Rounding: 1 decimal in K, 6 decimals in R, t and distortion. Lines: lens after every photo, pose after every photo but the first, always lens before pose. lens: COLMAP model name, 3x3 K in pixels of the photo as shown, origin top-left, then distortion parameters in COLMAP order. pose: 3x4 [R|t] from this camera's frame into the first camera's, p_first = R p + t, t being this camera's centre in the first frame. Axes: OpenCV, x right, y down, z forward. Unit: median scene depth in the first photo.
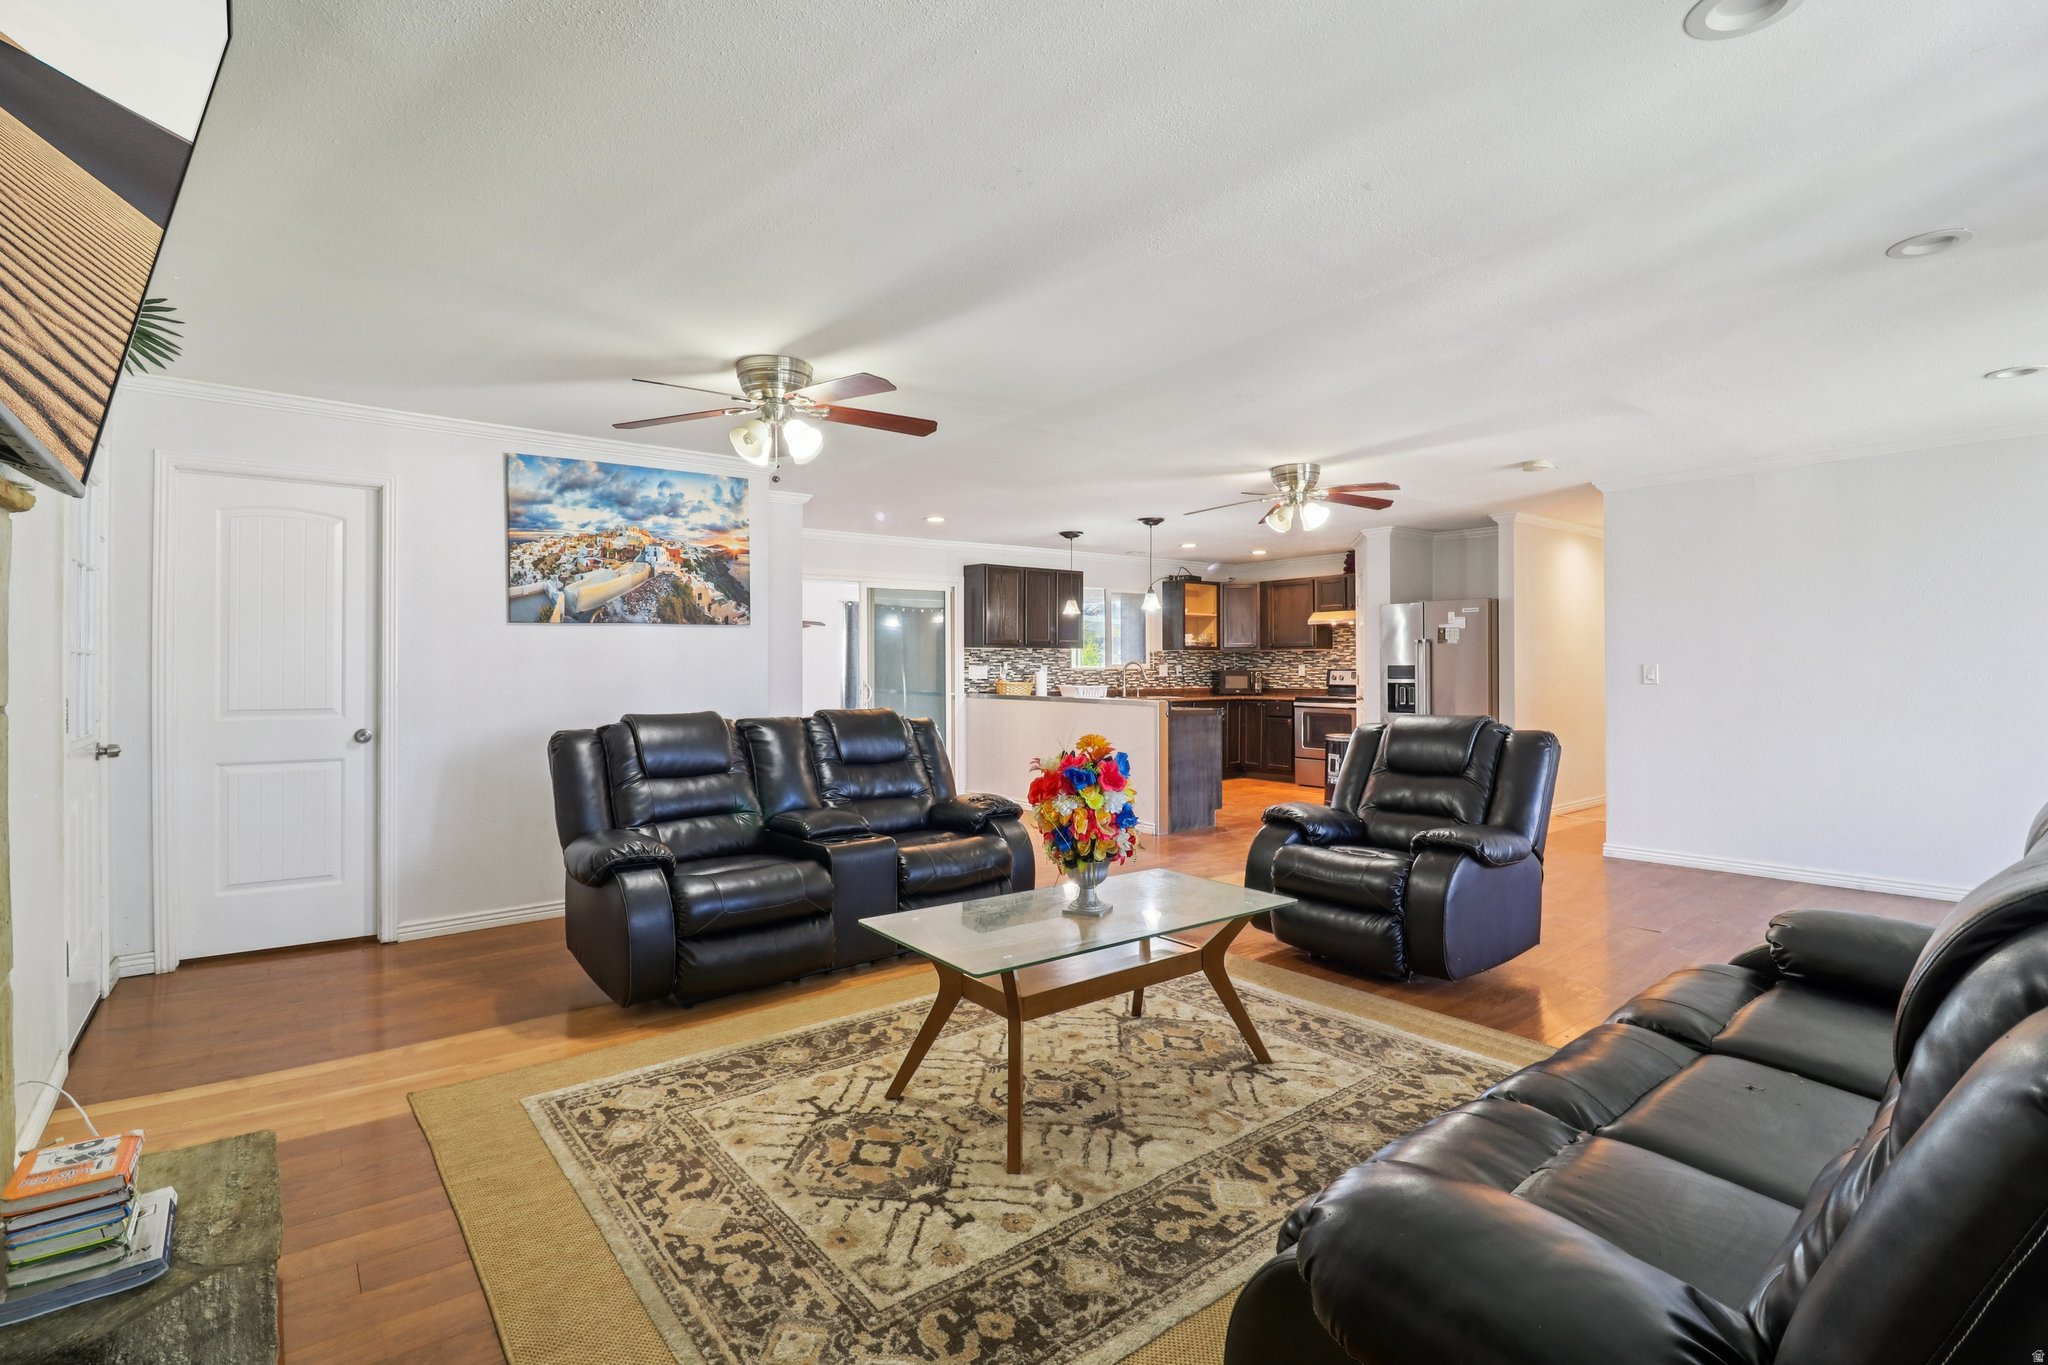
lens RADIAL K [[956.5, 0, 1016.7], [0, 956.5, 661.4], [0, 0, 1]] dist [0.001531, -0.014661]
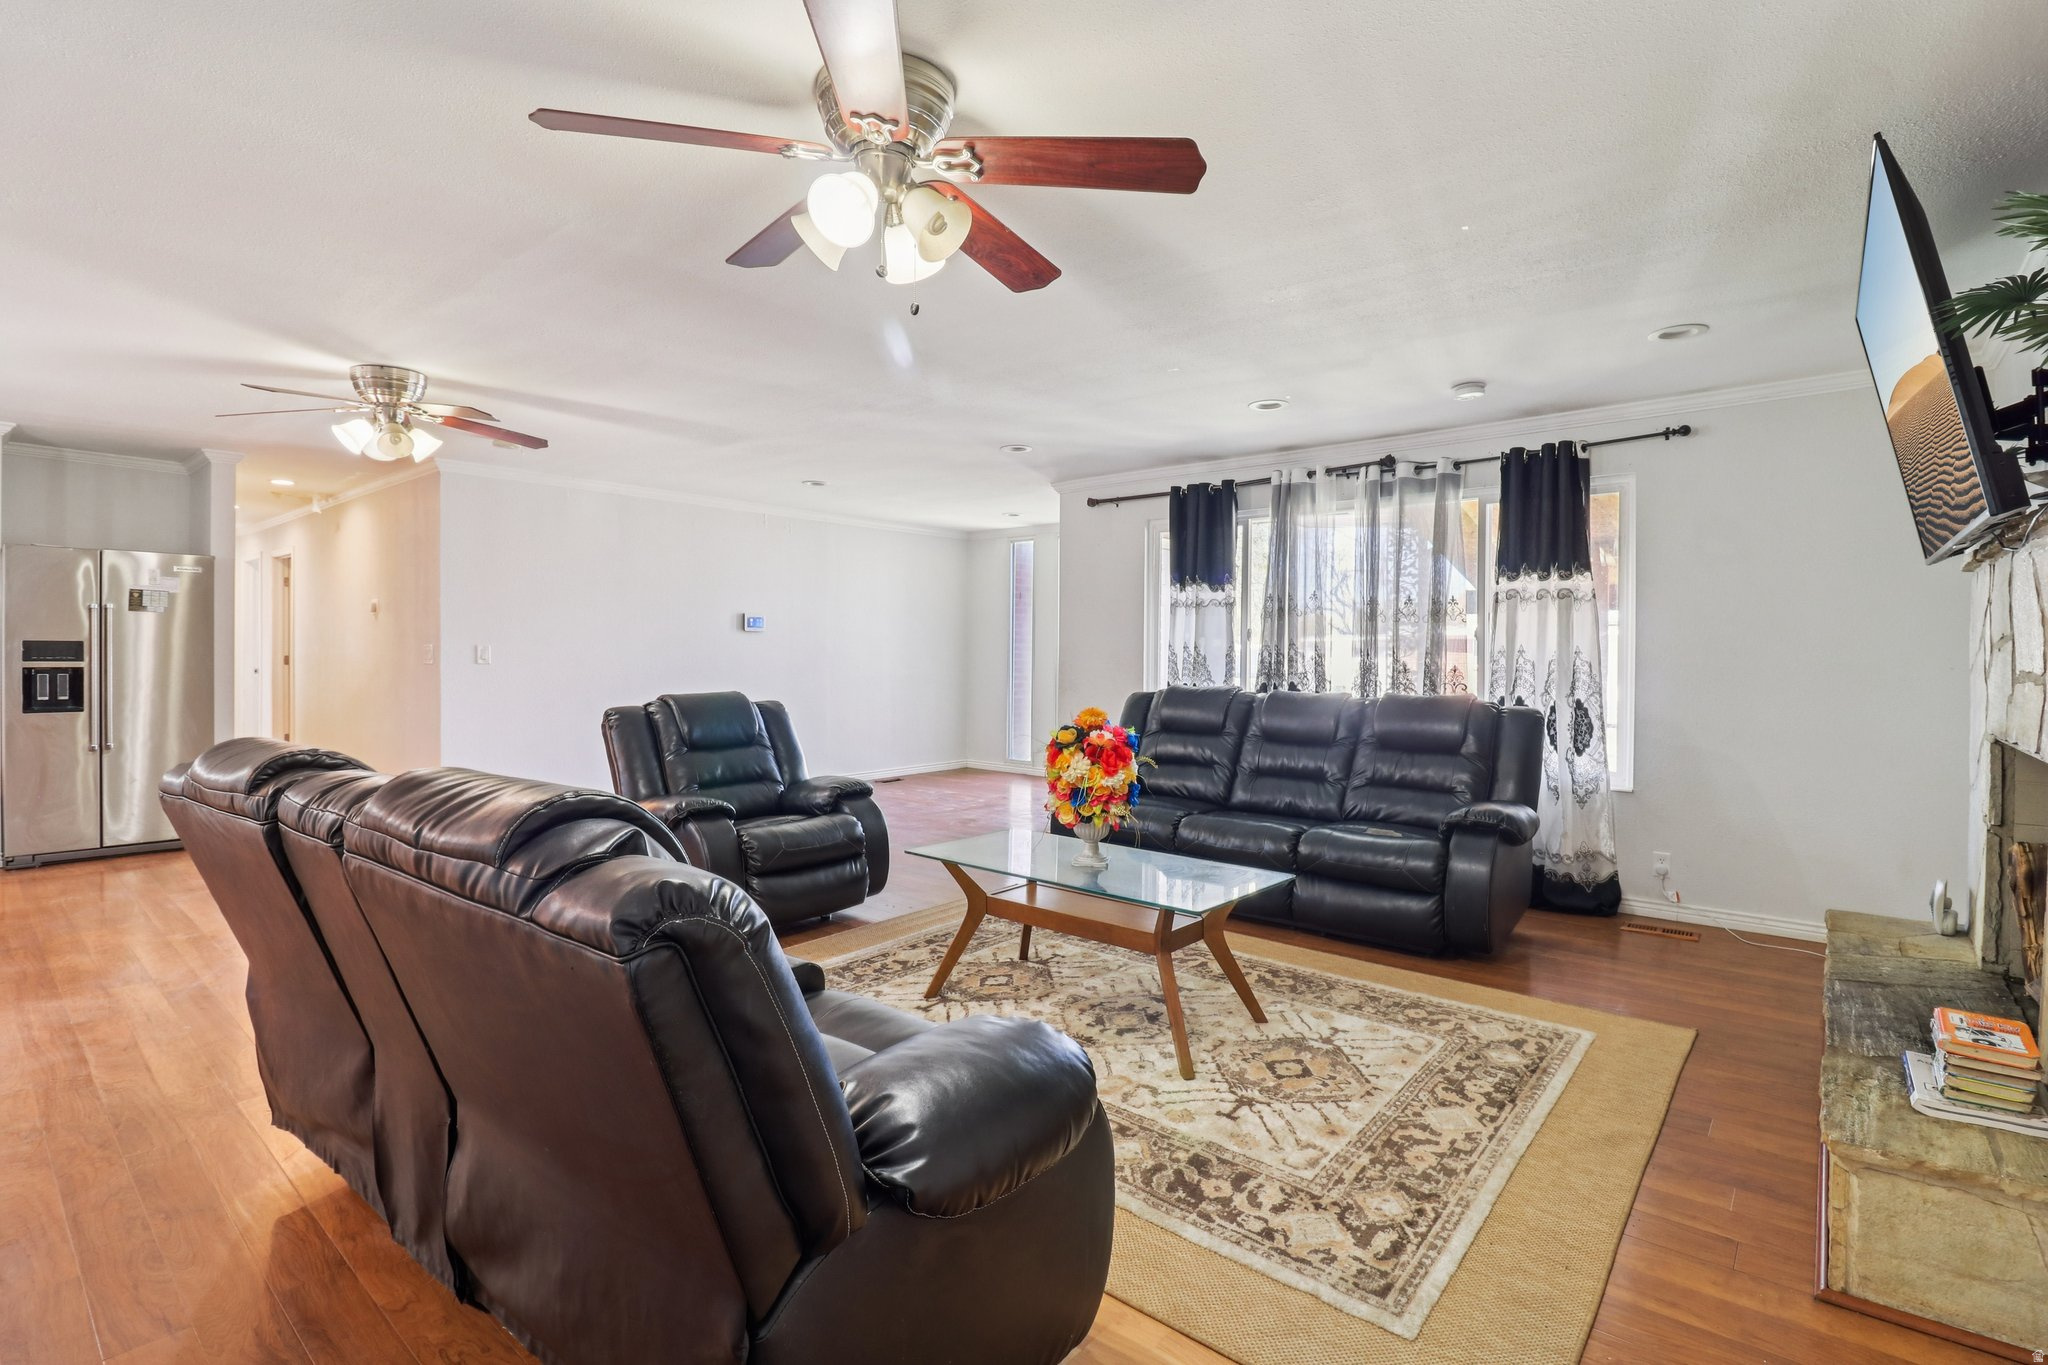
lens RADIAL K [[955.6, 0, 1016.5], [0, 955.6, 656.9], [0, 0, 1]] dist [0.000117, -0.014076]
pose [[-0.202598, -0.002225, 0.979259, -0.324873], [-0.014090, 0.999901, -0.000643, 0.005663], [-0.979161, -0.013928, -0.202609, 0.419256]]
